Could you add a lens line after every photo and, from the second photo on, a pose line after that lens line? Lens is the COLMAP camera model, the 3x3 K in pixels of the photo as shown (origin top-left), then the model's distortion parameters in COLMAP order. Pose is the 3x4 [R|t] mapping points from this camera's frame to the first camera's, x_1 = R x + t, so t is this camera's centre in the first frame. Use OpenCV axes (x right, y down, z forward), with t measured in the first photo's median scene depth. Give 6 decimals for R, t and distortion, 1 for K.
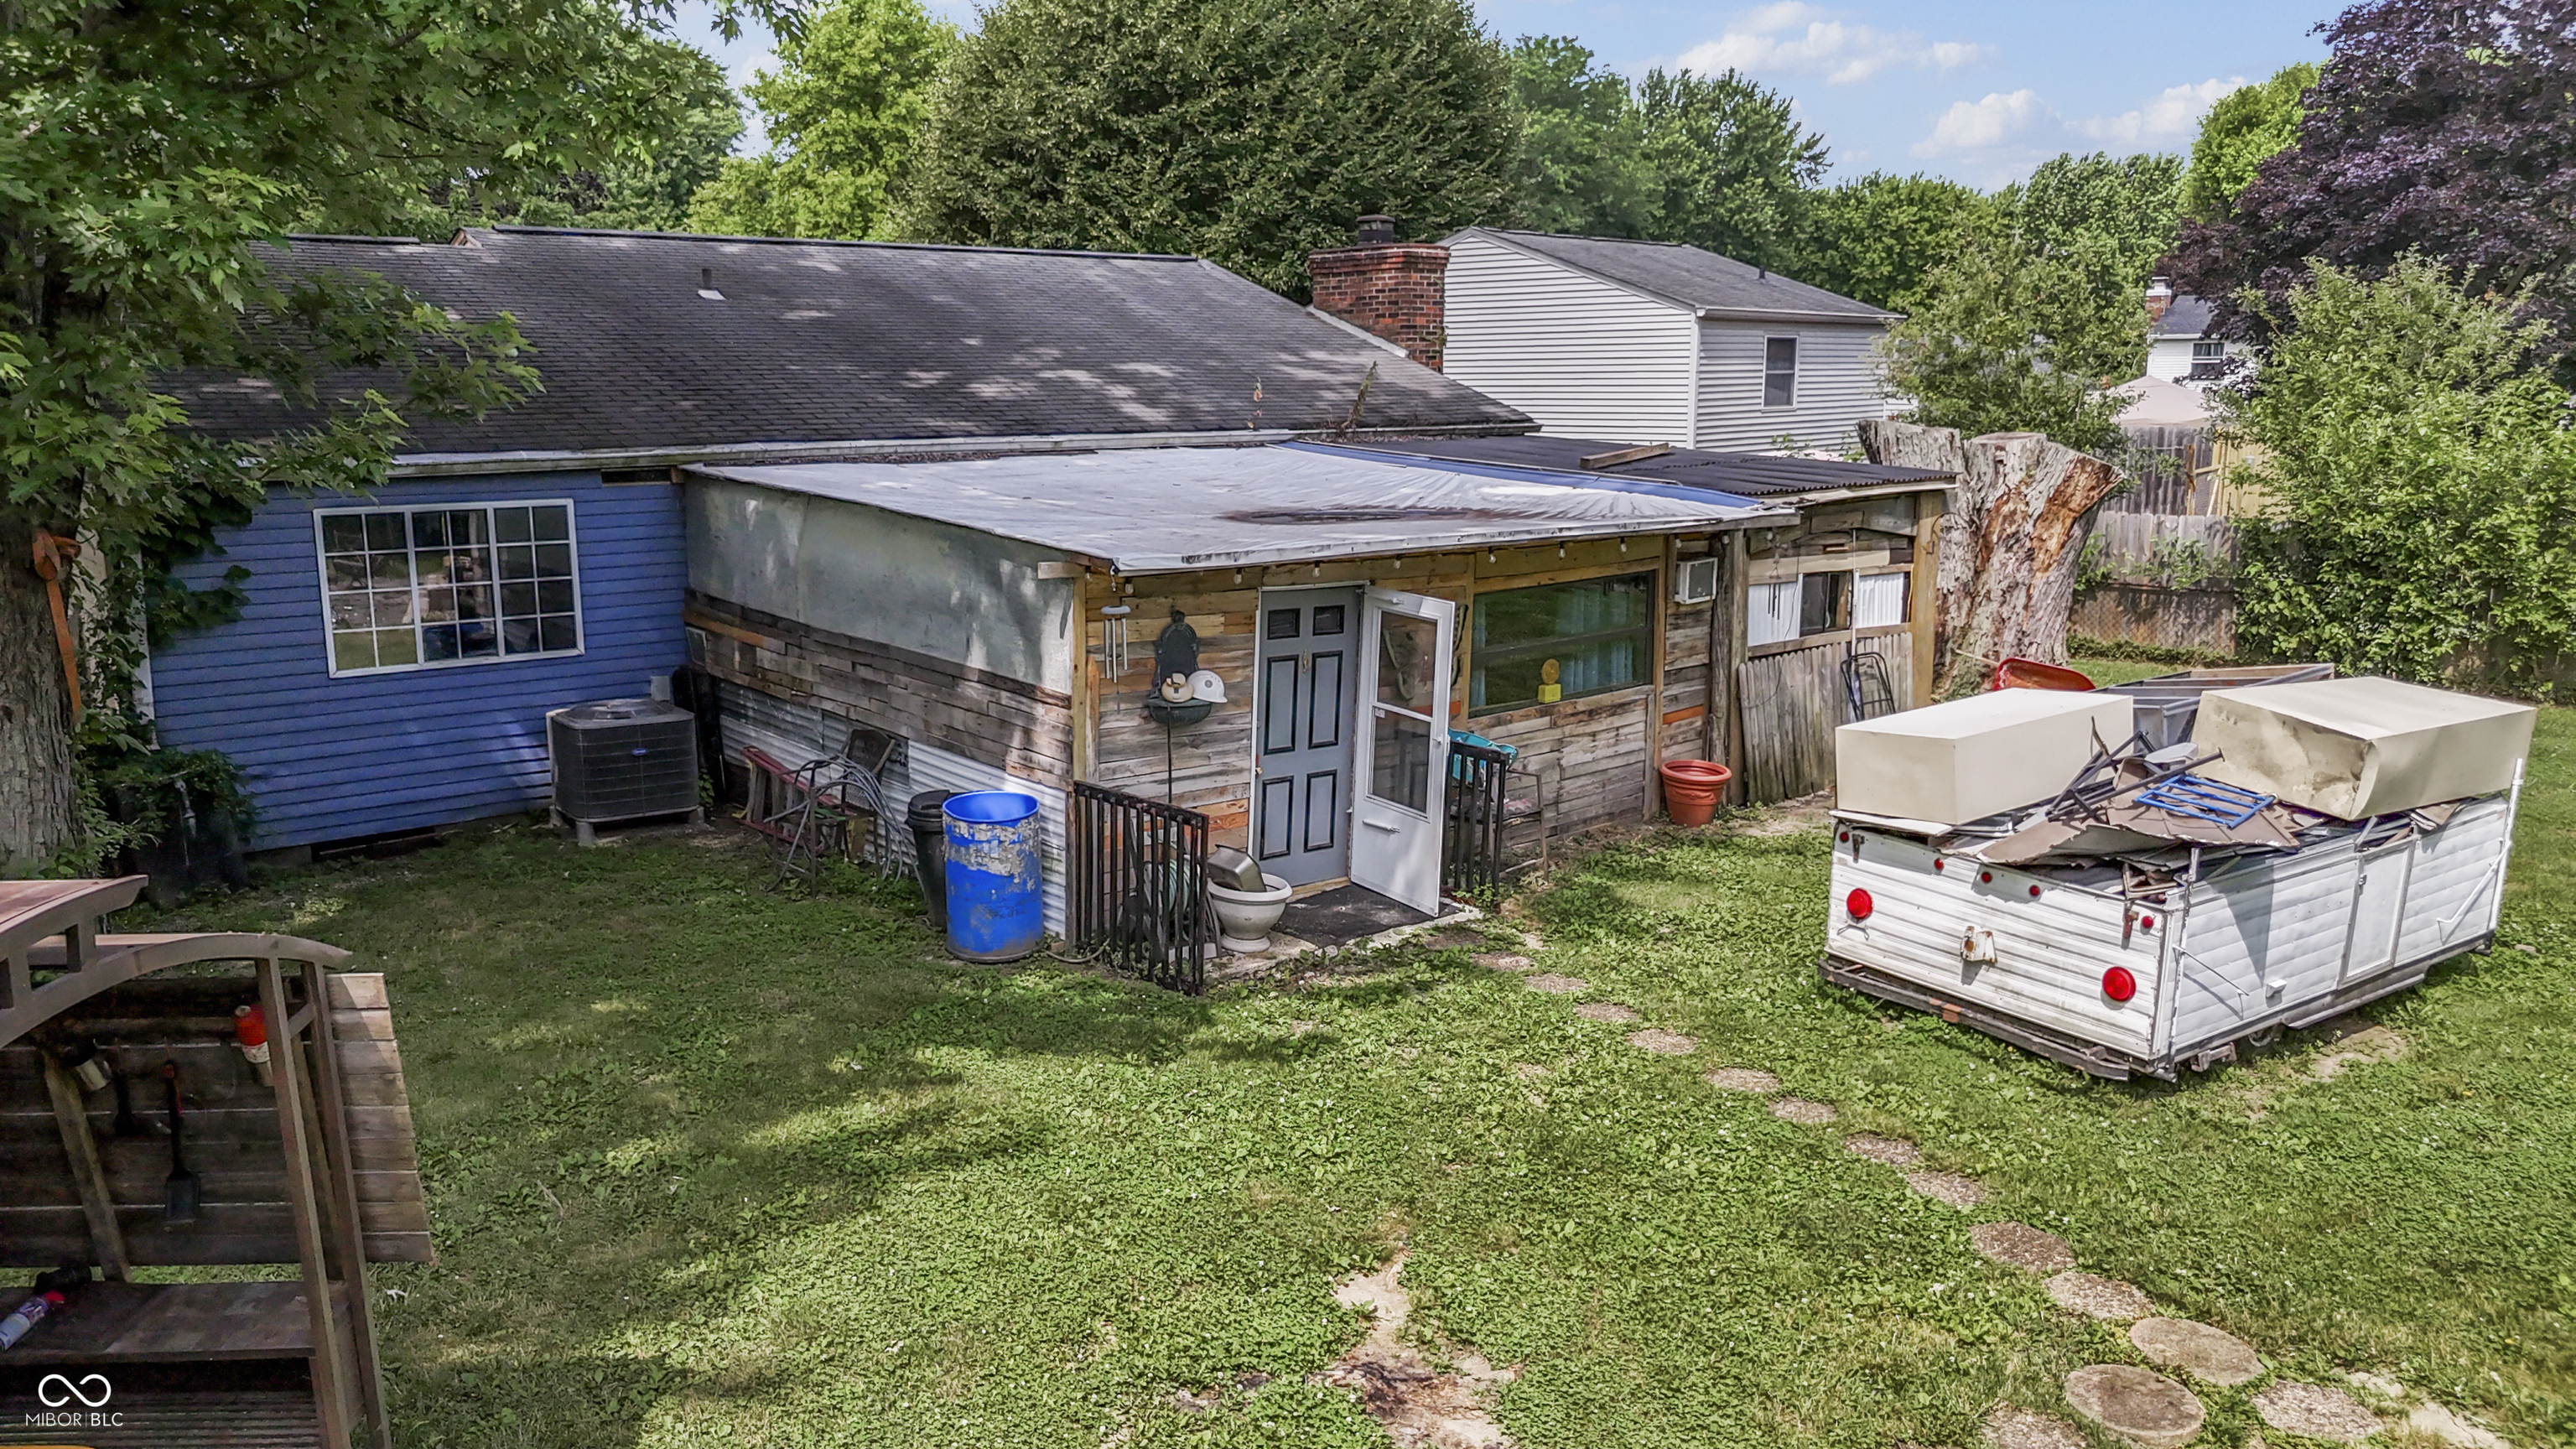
lens RADIAL K [[1900.8, 0, 1300.1], [0, 1900.8, 740.1], [0, 0, 1]] dist [0.039026, -0.008901]
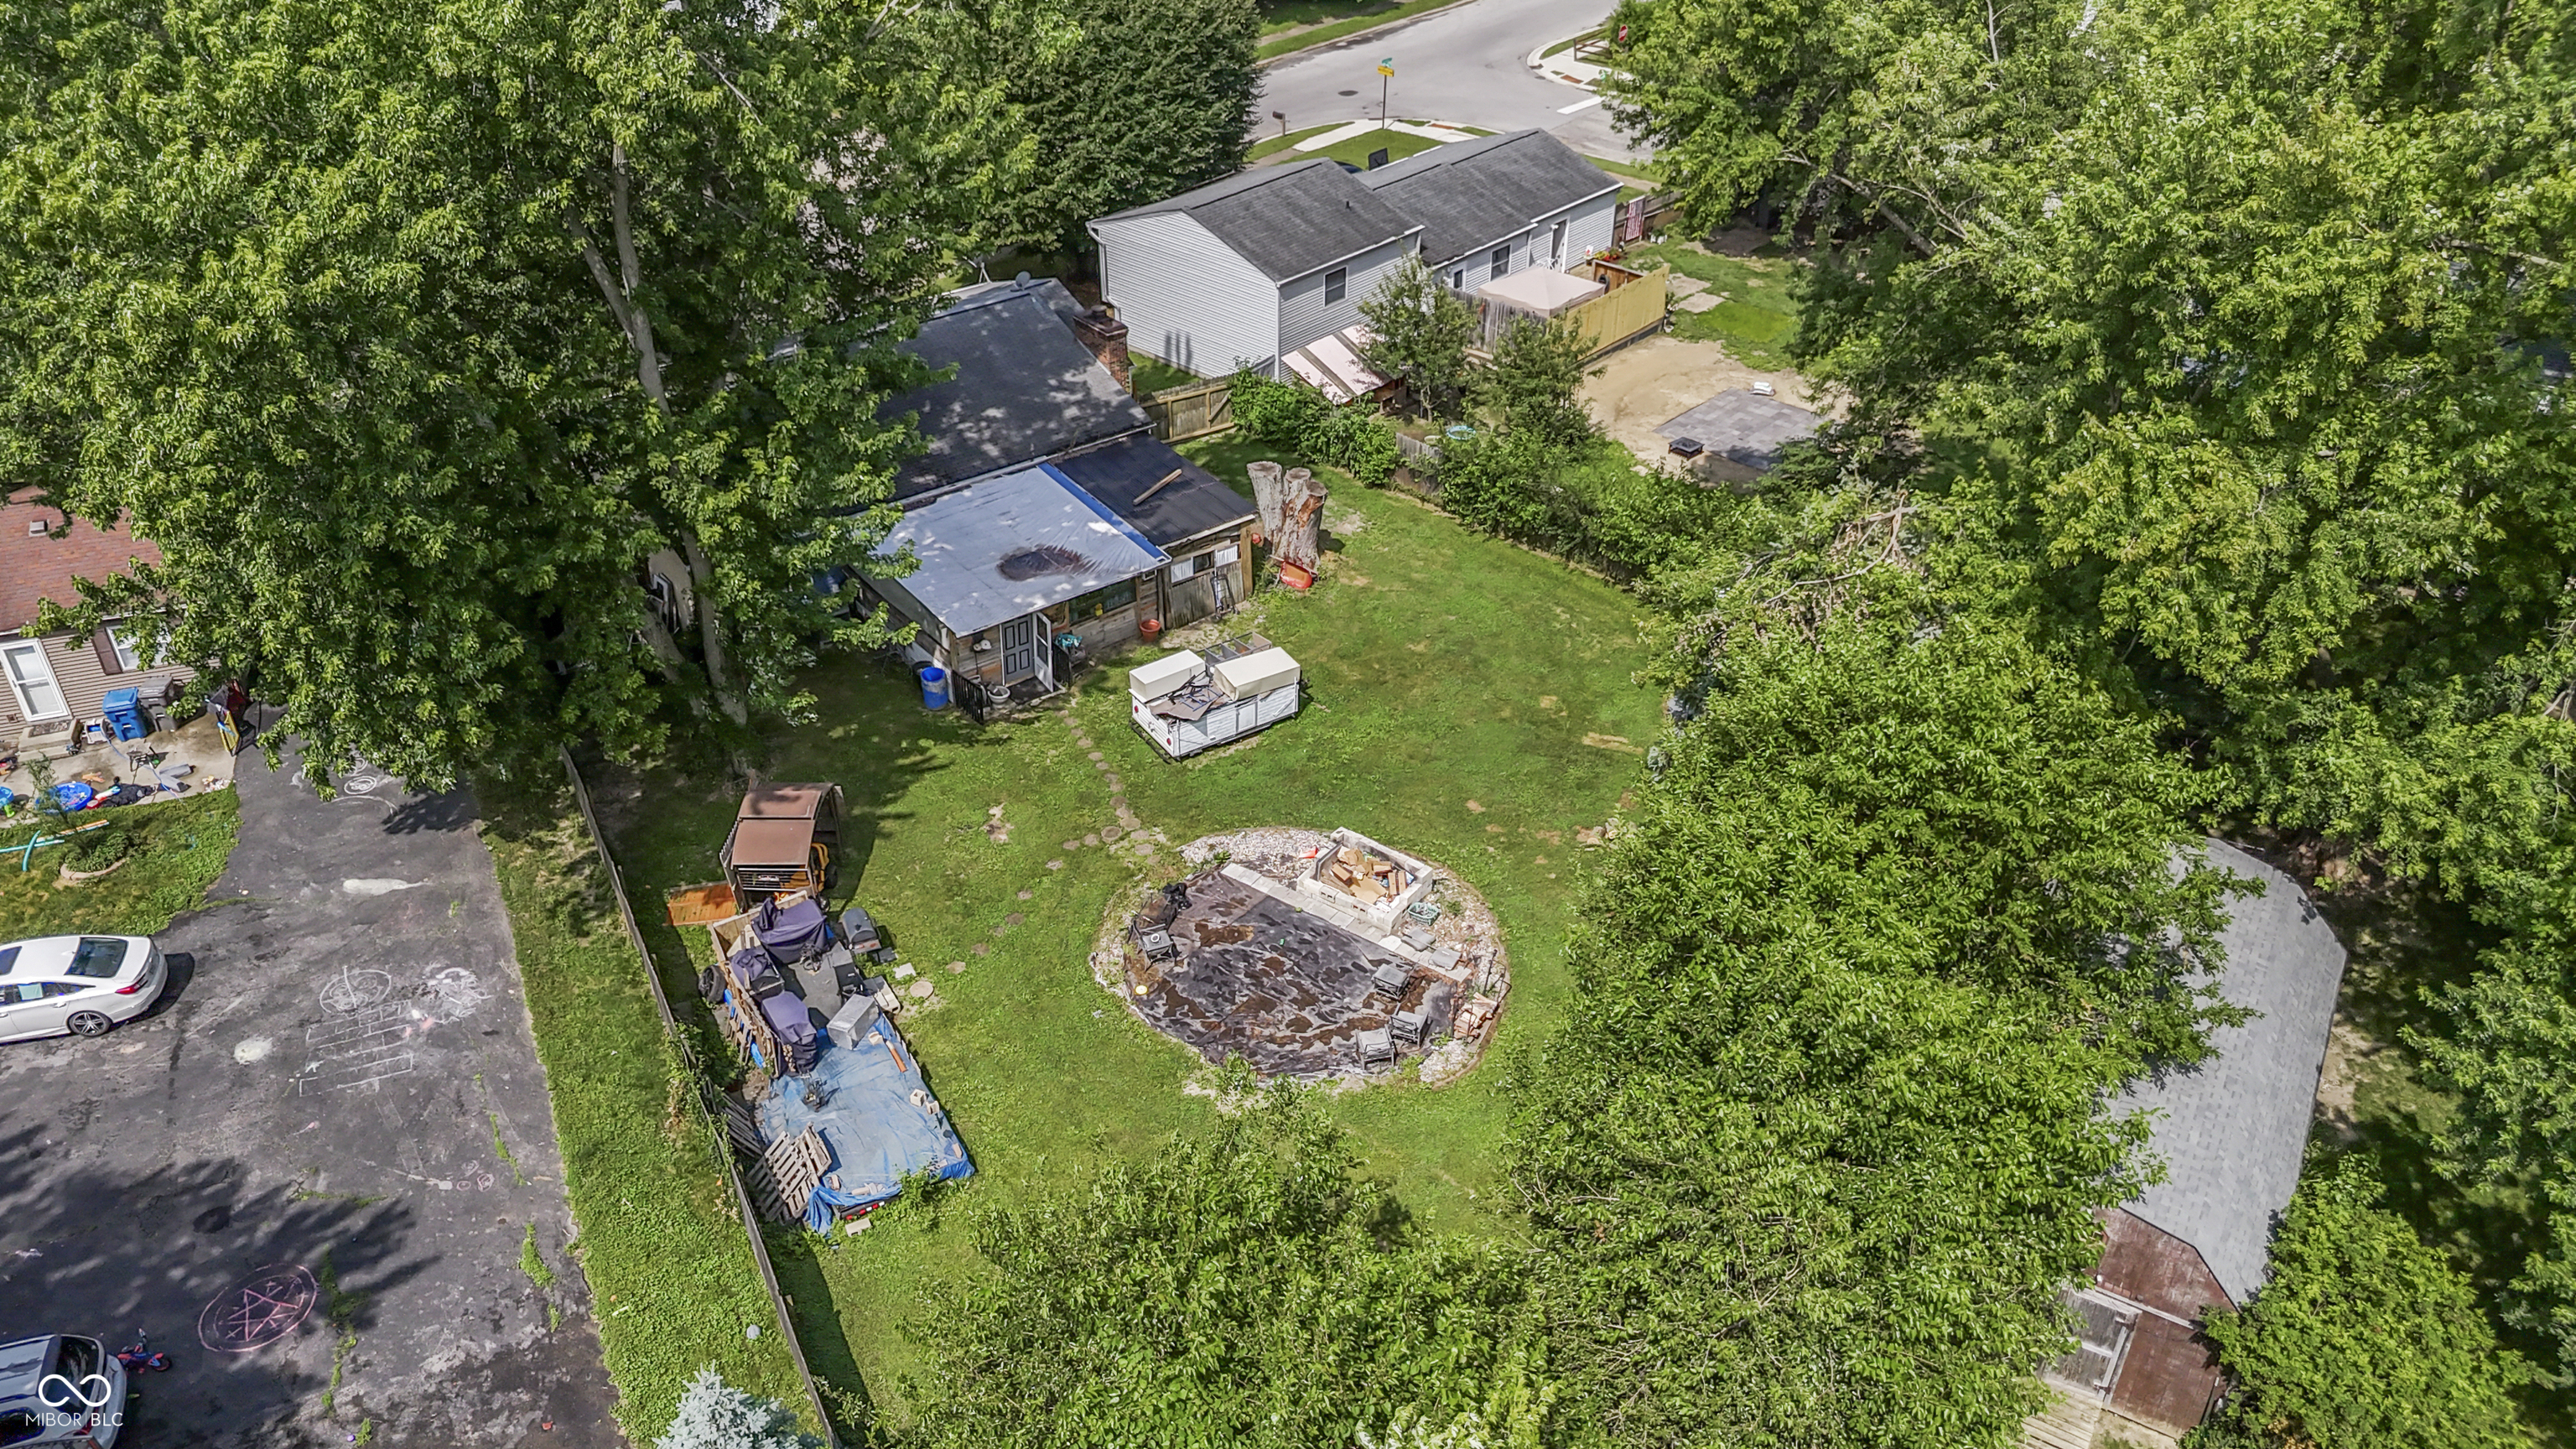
lens RADIAL K [[1900.8, 0, 1300.1], [0, 1900.8, 740.1], [0, 0, 1]] dist [0.039026, -0.008901]
pose [[0.999551, 0.020988, -0.021375, 0.524370], [-0.011029, 0.921259, 0.388794, -1.052780], [0.027852, -0.388383, 0.921077, -2.050802]]
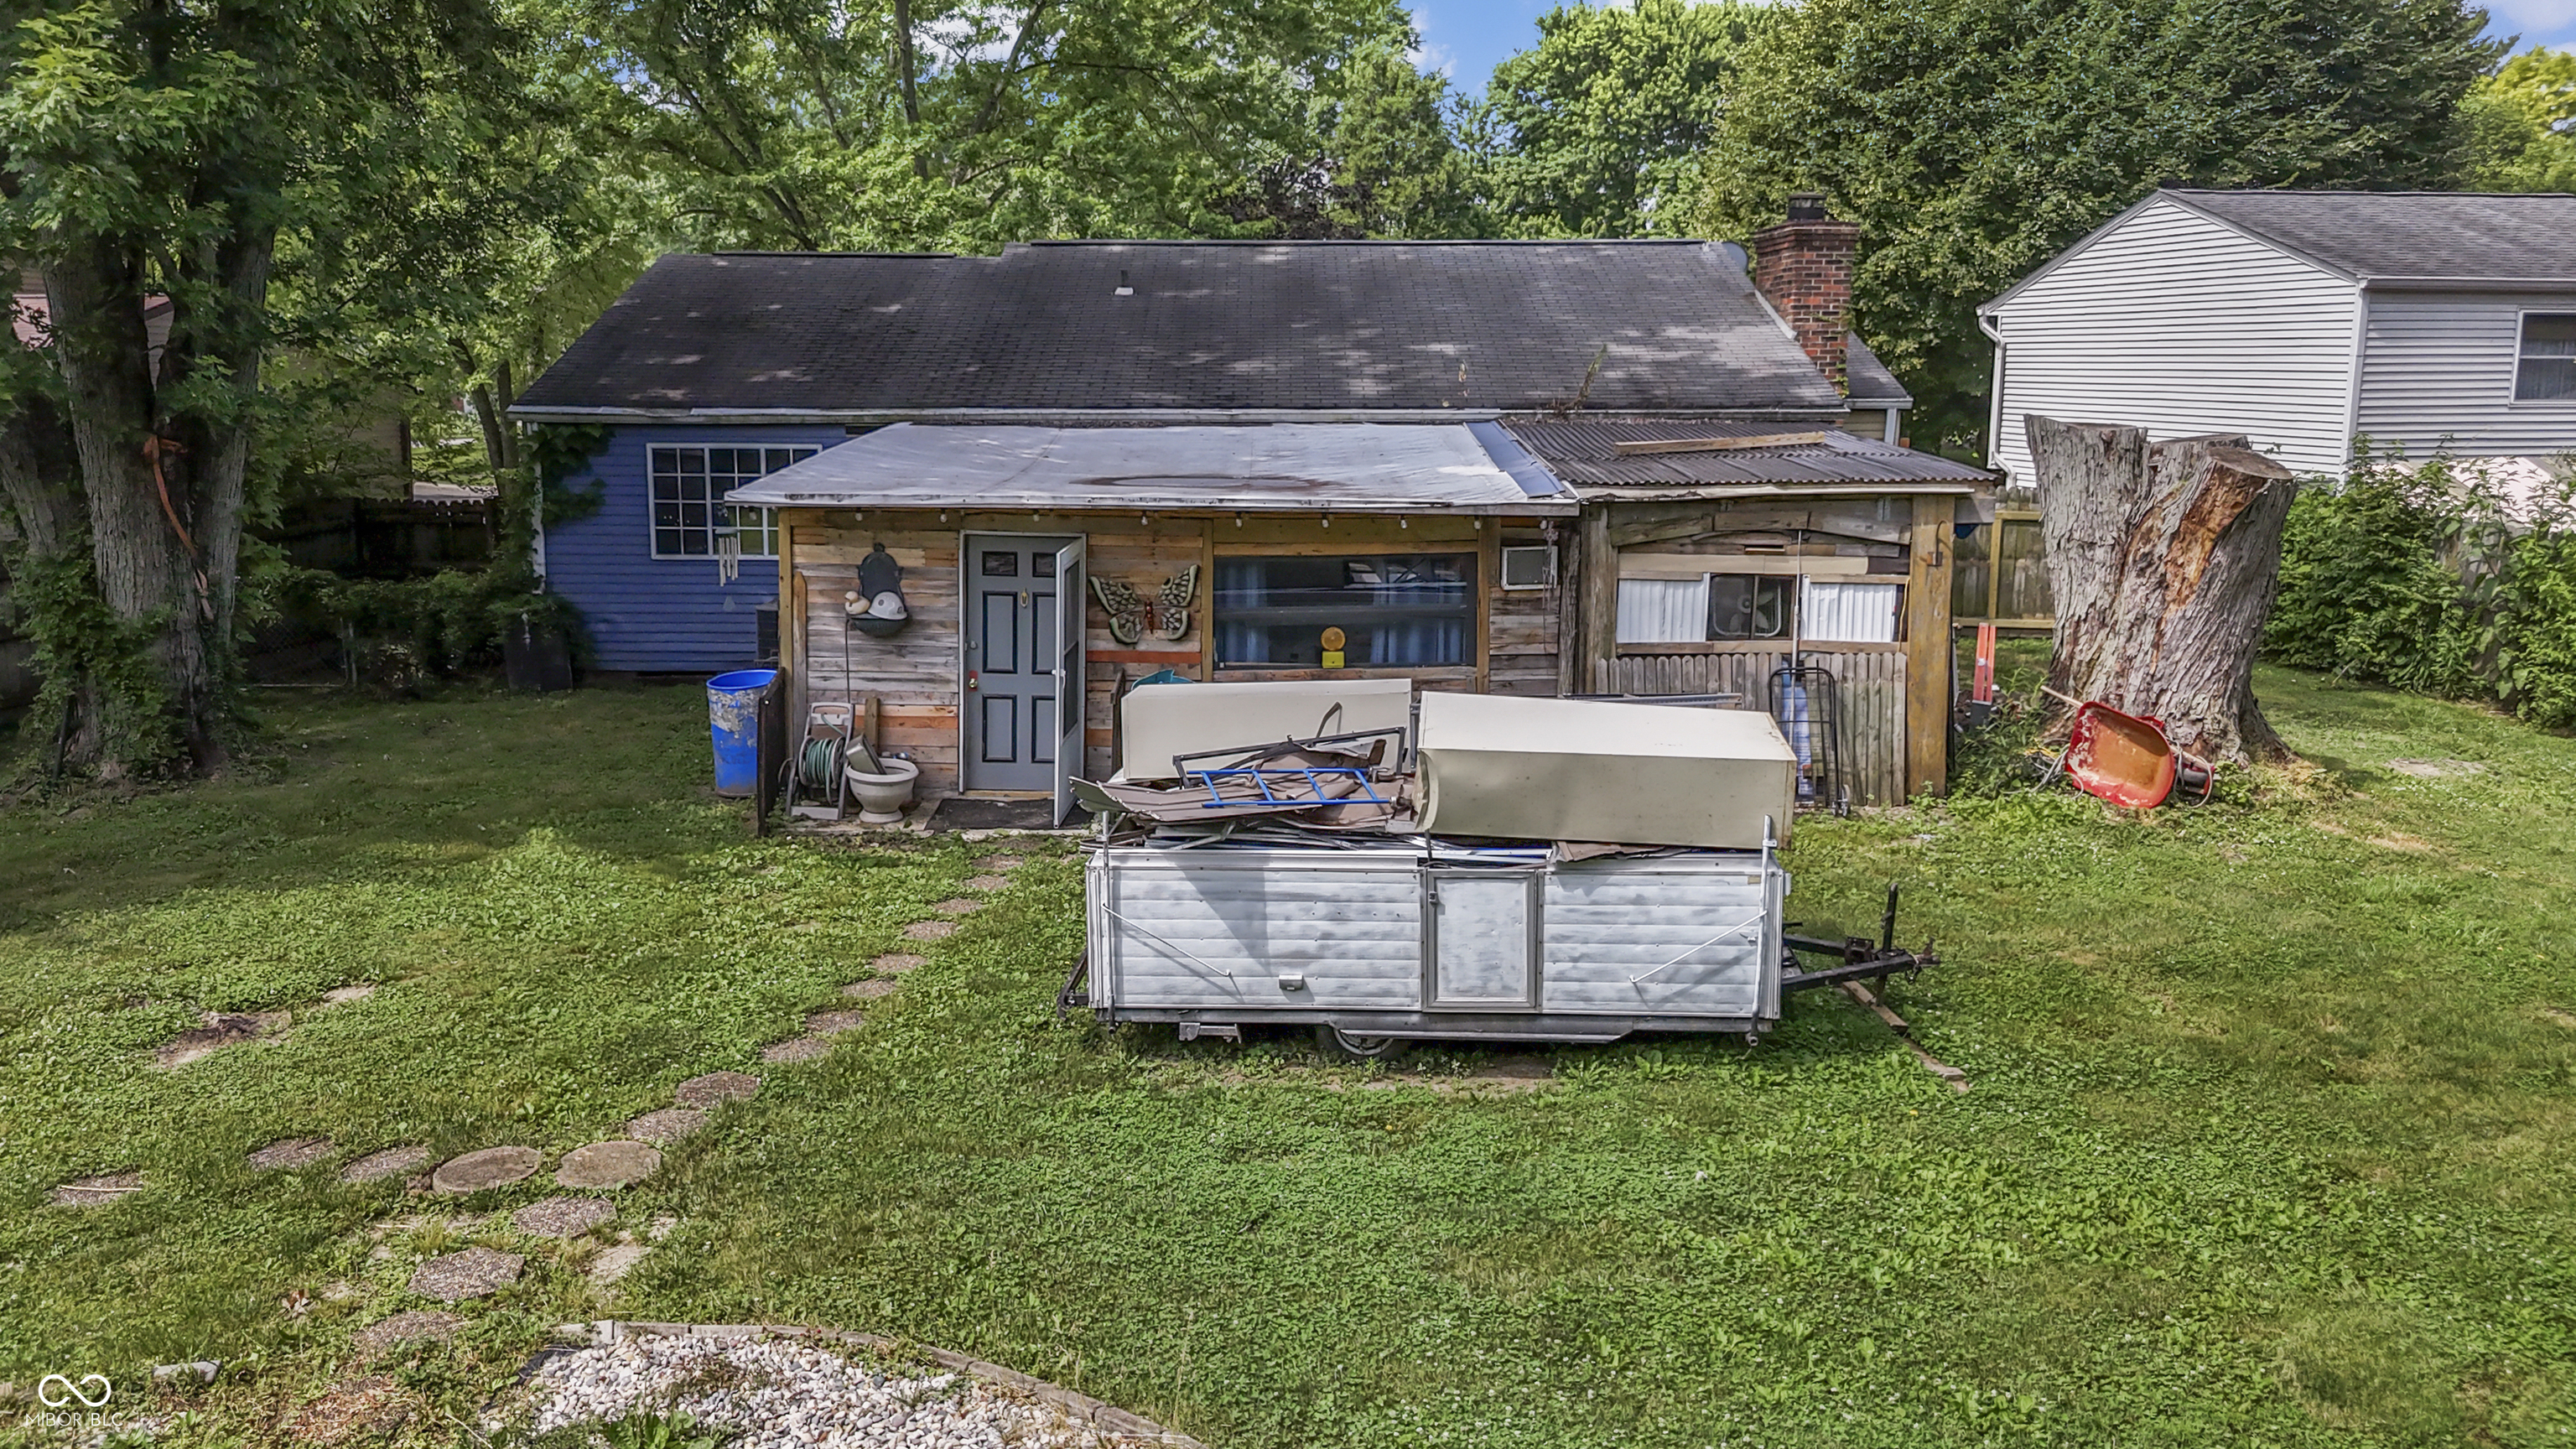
lens RADIAL K [[1900.8, 0, 1300.1], [0, 1900.8, 740.1], [0, 0, 1]] dist [0.039026, -0.008901]
pose [[0.775065, 0.130405, -0.618279, 0.707486], [-0.125770, 0.990732, 0.051298, -0.029181], [0.619238, 0.038002, 0.784283, 0.148370]]
